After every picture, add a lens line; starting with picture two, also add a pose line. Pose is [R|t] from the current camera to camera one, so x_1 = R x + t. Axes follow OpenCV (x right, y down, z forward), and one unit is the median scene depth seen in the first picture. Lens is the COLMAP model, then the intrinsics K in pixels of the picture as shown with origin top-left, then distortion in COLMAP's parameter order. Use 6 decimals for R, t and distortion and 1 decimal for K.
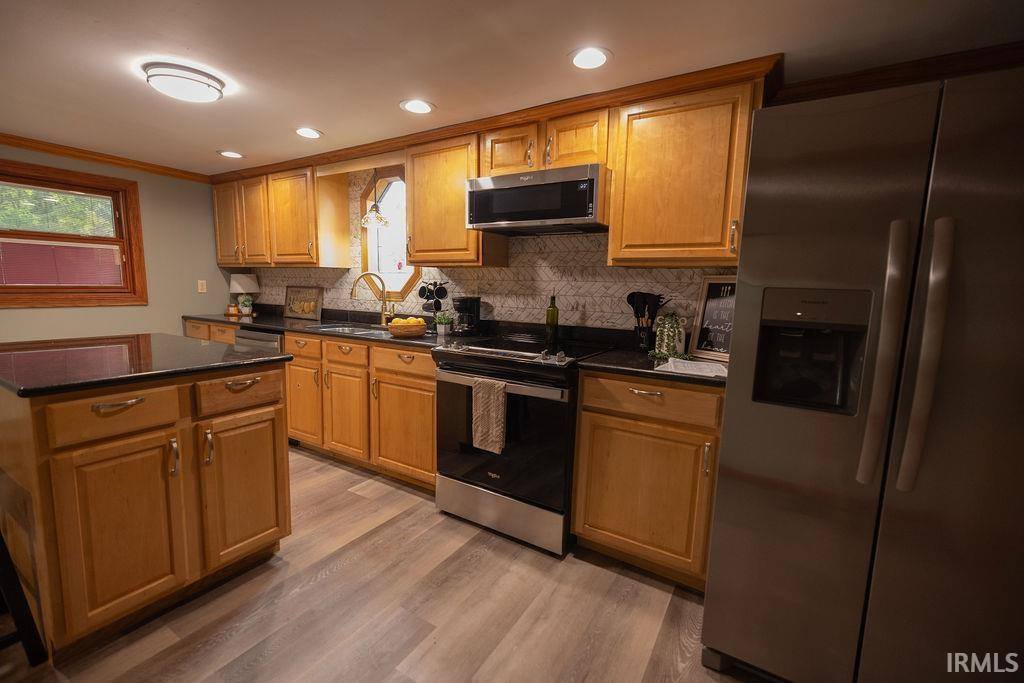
lens RADIAL K [[432.8, 0, 507.1], [0, 432.8, 341.6], [0, 0, 1]] dist [-0.002921, 0.001101]
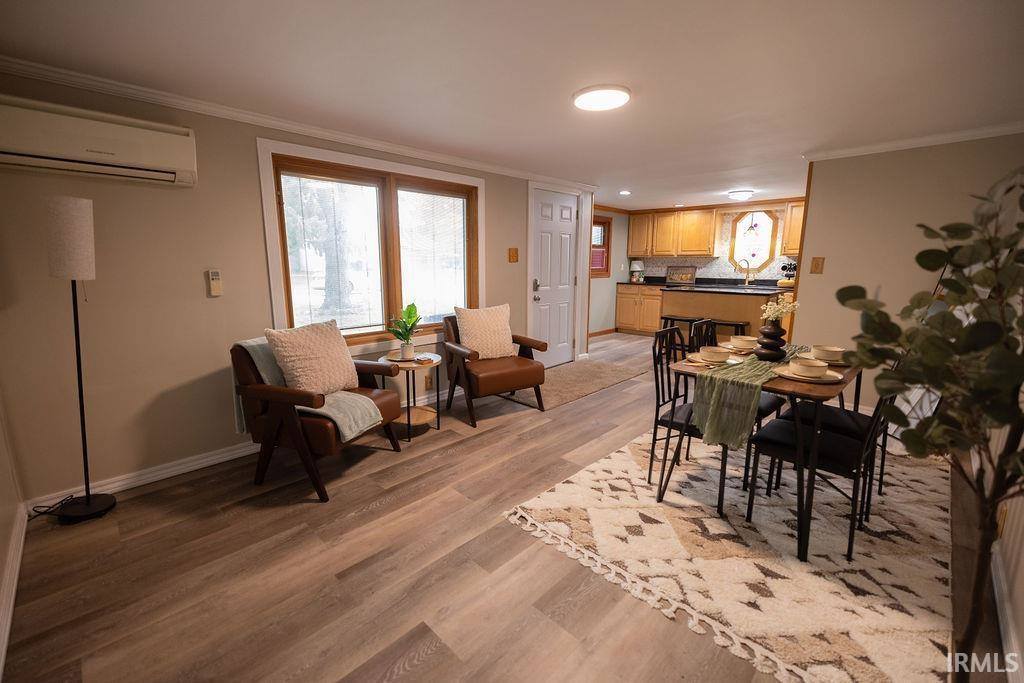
lens RADIAL K [[432.8, 0, 513.9], [0, 432.8, 335.2], [0, 0, 1]] dist [-0.002921, 0.001101]
pose [[0.975758, 0.014731, -0.218356, -1.162191], [-0.006598, 0.999259, 0.037928, 0.163736], [0.218753, -0.035568, 0.975132, -1.570508]]
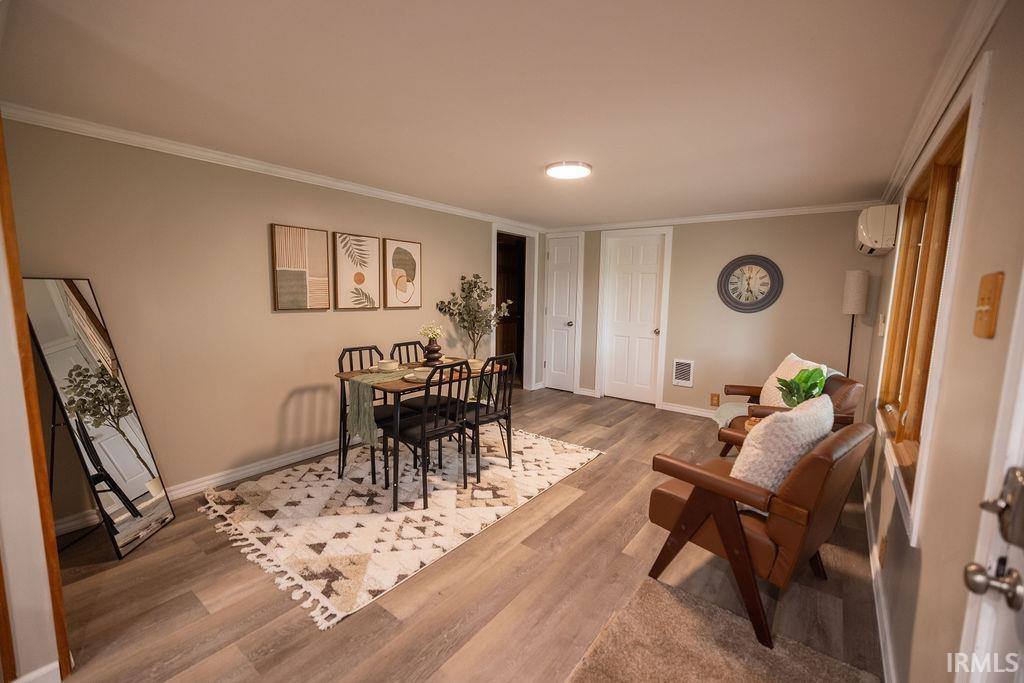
lens RADIAL K [[432.8, 0, 510.4], [0, 432.8, 339.1], [0, 0, 1]] dist [-0.002921, 0.001101]
pose [[-0.993774, -0.056009, 0.096316, -1.173806], [-0.029777, 0.966532, 0.254811, -0.160398], [-0.107364, 0.250357, -0.962182, 0.552655]]
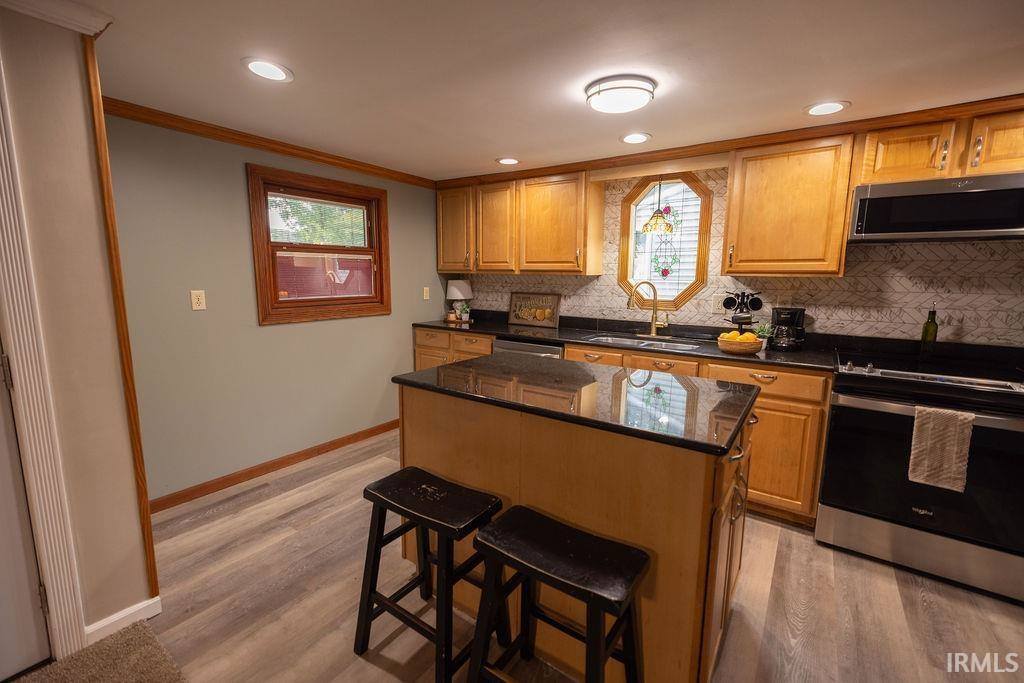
lens RADIAL K [[432.8, 0, 512.4], [0, 432.8, 338.1], [0, 0, 1]] dist [-0.002921, 0.001101]
pose [[0.997809, -0.004030, -0.066031, -0.685595], [0.005201, 0.999832, 0.017567, -0.064352], [0.065950, -0.017872, 0.997663, 0.030525]]
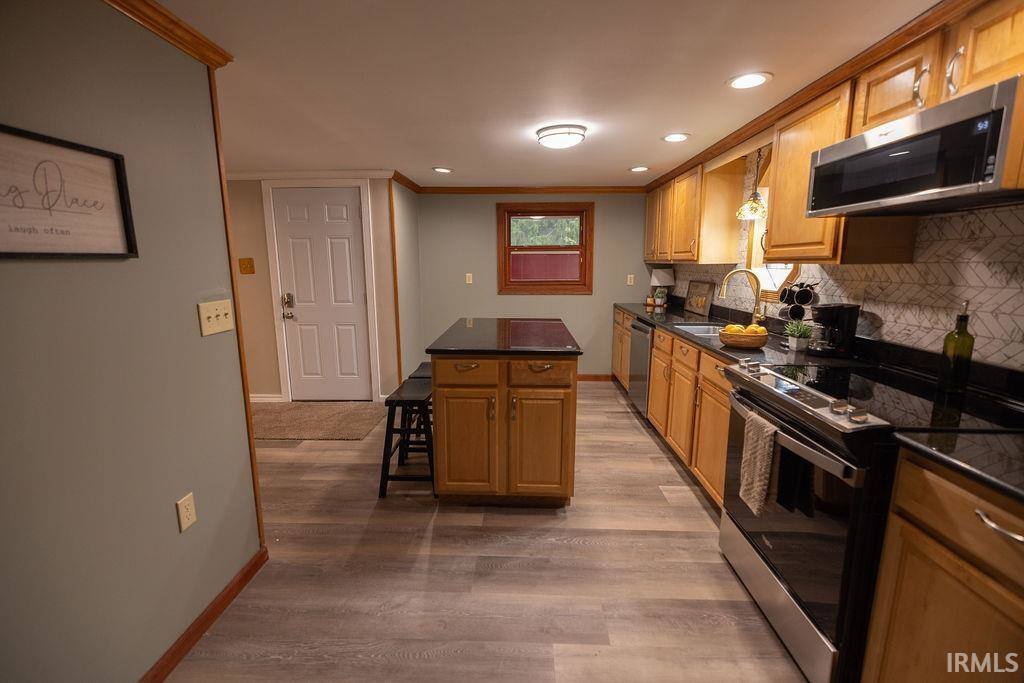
lens RADIAL K [[432.8, 0, 512.2], [0, 432.8, 336.0], [0, 0, 1]] dist [-0.002921, 0.001101]
pose [[0.497728, 0.120997, -0.858852, 0.295615], [-0.097895, 0.991731, 0.082984, -0.061772], [0.861791, 0.042774, 0.505457, 0.165139]]
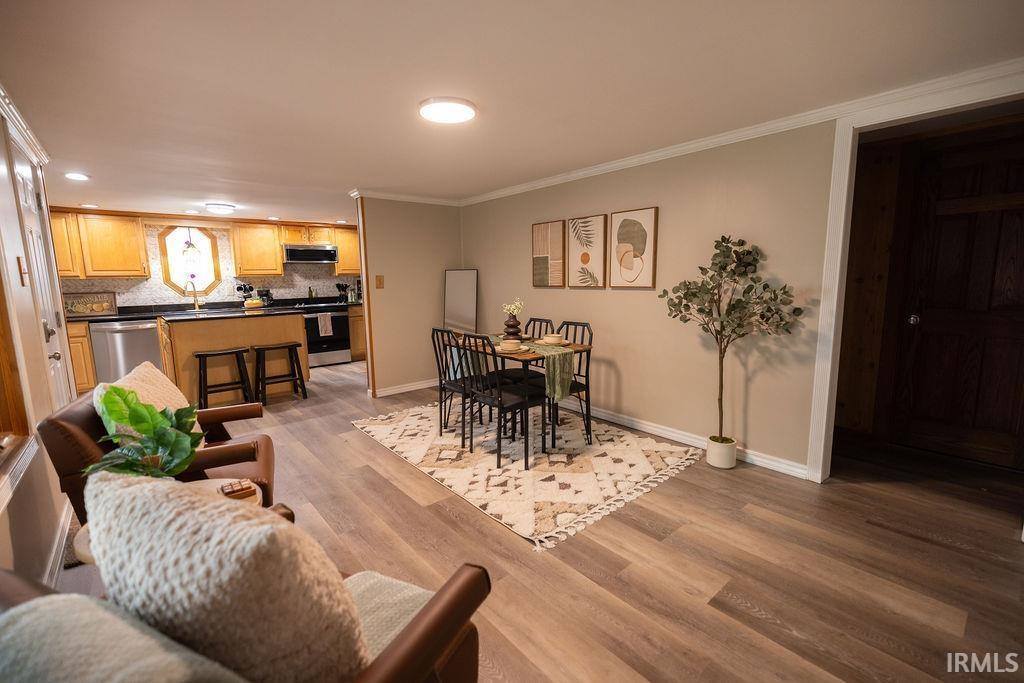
lens RADIAL K [[432.8, 0, 509.7], [0, 432.8, 343.2], [0, 0, 1]] dist [-0.002921, 0.001101]
pose [[0.300347, -0.169850, 0.938585, -2.050455], [0.149551, 0.980233, 0.129531, 0.074894], [-0.942033, 0.101462, 0.319811, -0.986343]]
